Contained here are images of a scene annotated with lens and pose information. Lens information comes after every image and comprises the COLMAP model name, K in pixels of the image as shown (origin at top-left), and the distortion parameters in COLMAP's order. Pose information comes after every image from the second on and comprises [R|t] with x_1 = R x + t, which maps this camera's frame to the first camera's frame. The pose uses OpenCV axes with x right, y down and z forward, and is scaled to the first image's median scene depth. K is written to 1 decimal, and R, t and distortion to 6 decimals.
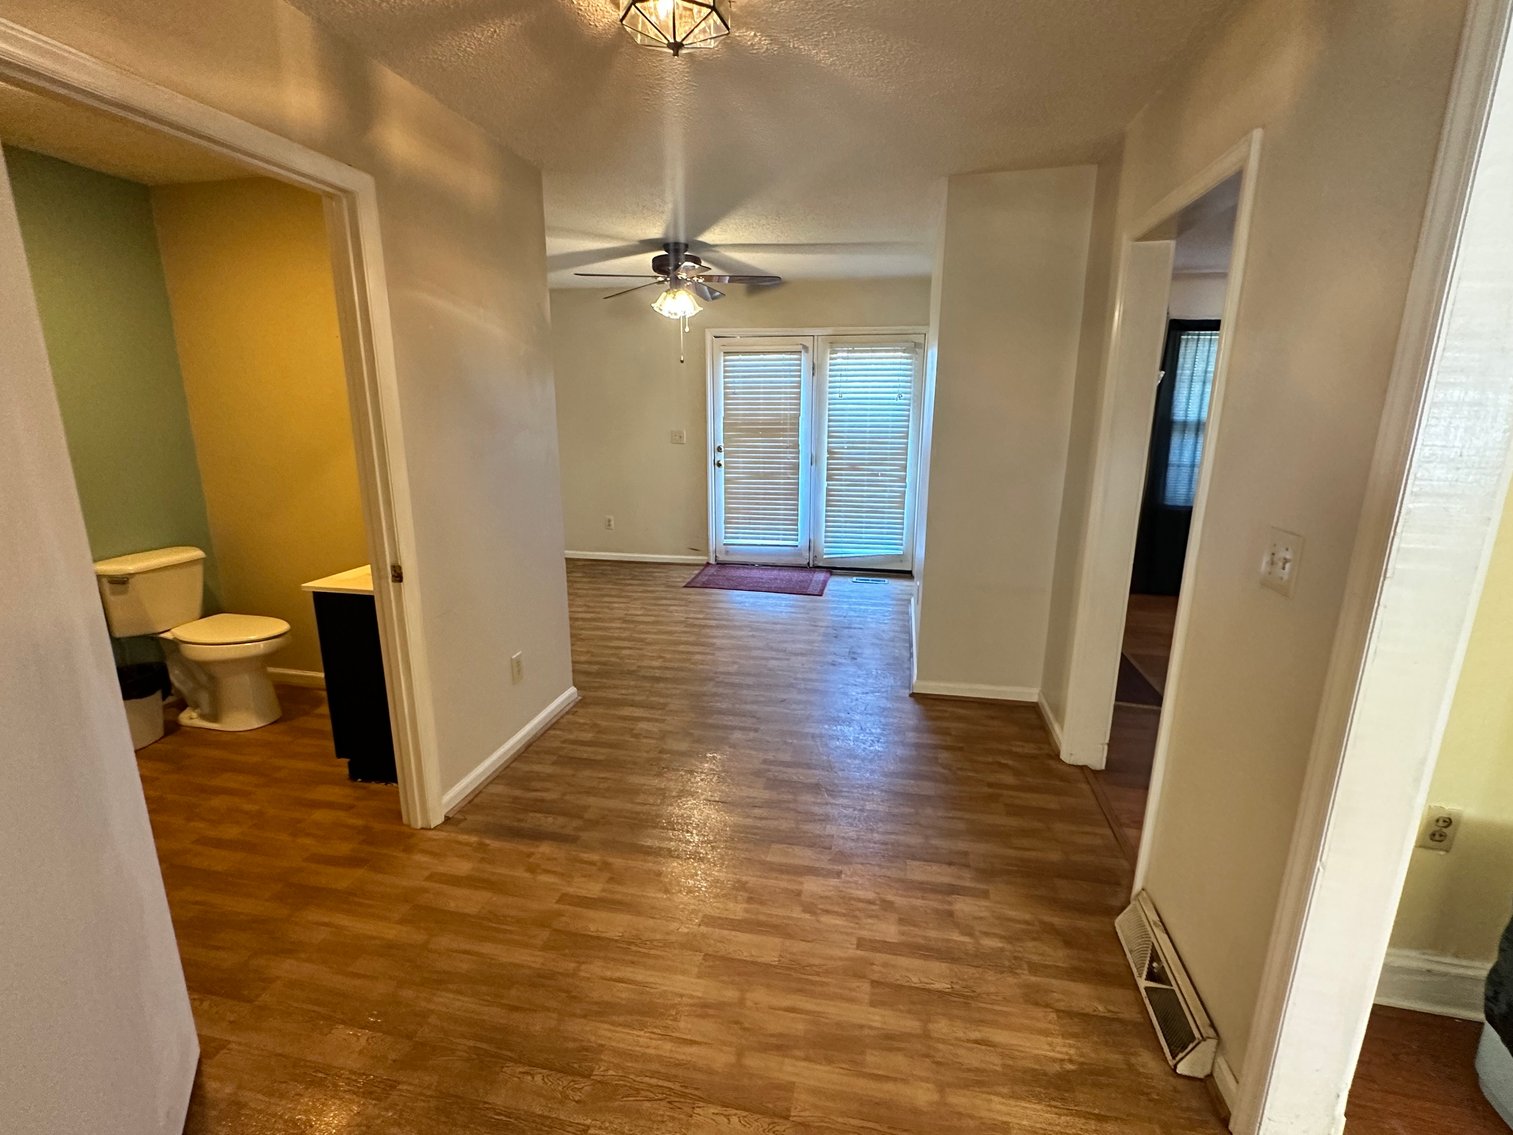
lens RADIAL K [[687.0, 0, 754.3], [0, 687.0, 569.9], [0, 0, 1]] dist [0.001427, 0.000246]
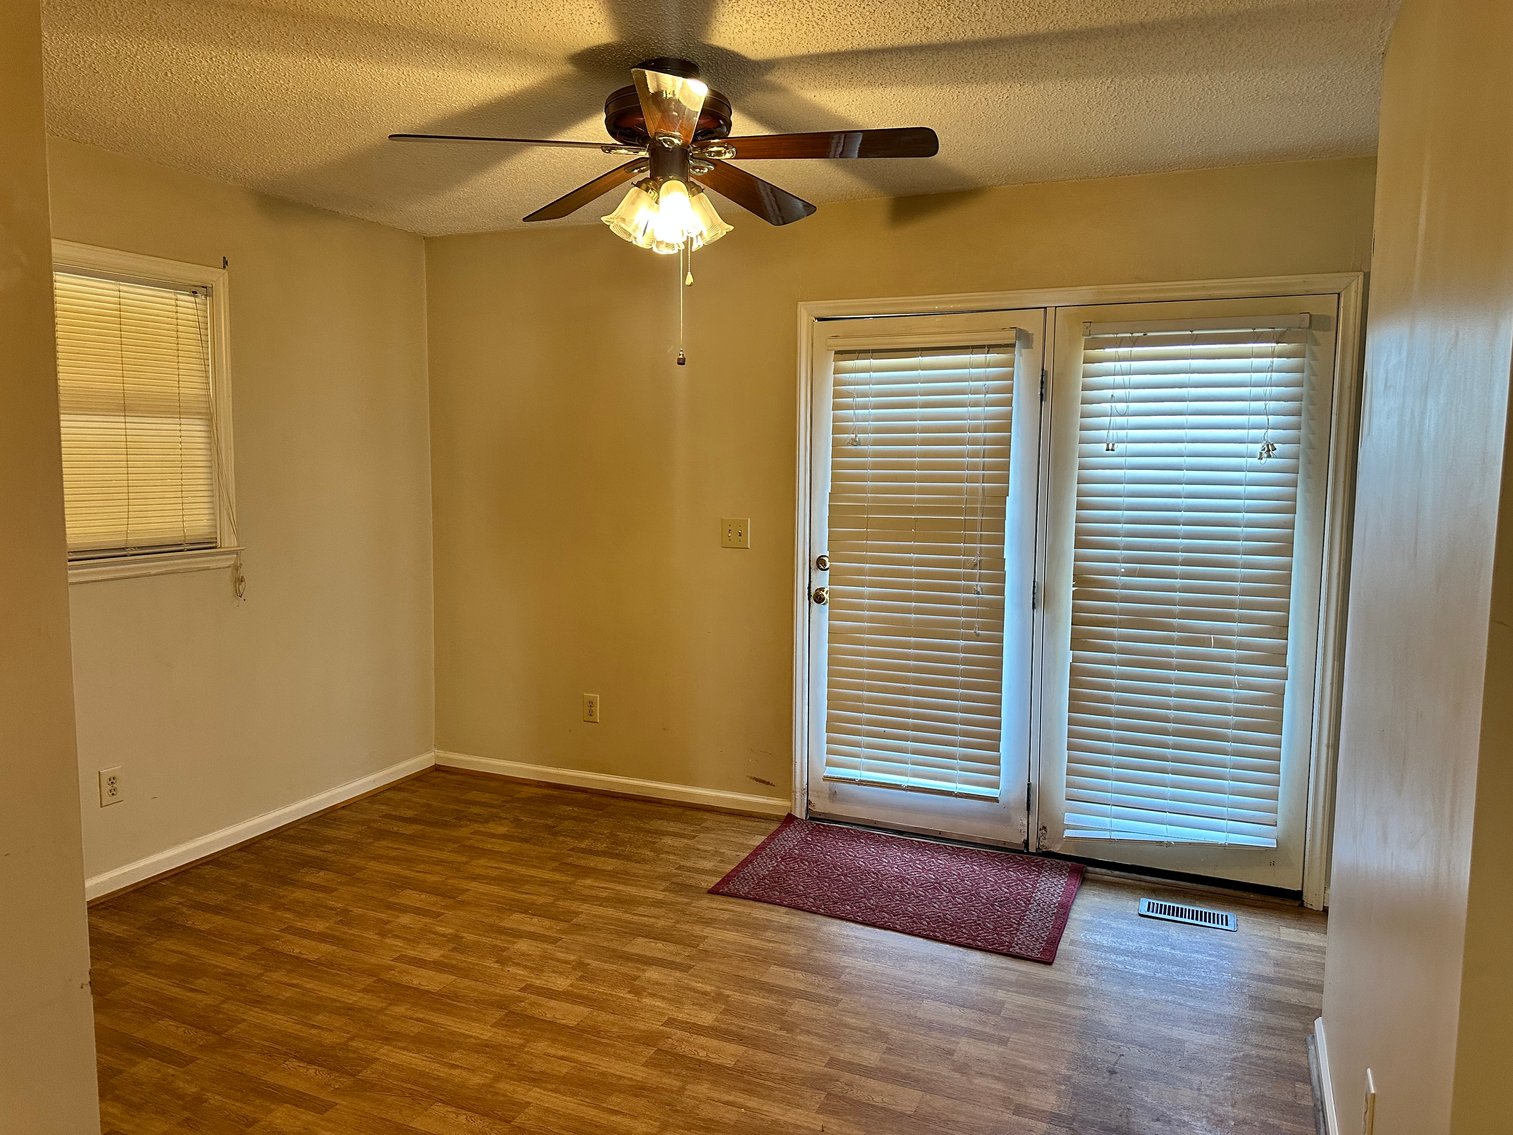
lens RADIAL K [[1074.2, 0, 749.9], [0, 1074.2, 564.5], [0, 0, 1]] dist [0.076182, -0.064969]
pose [[0.977904, 0.029283, -0.206994, 0.050506], [-0.057367, 0.989721, -0.131001, -0.085606], [0.201030, 0.139981, 0.969532, 0.332747]]
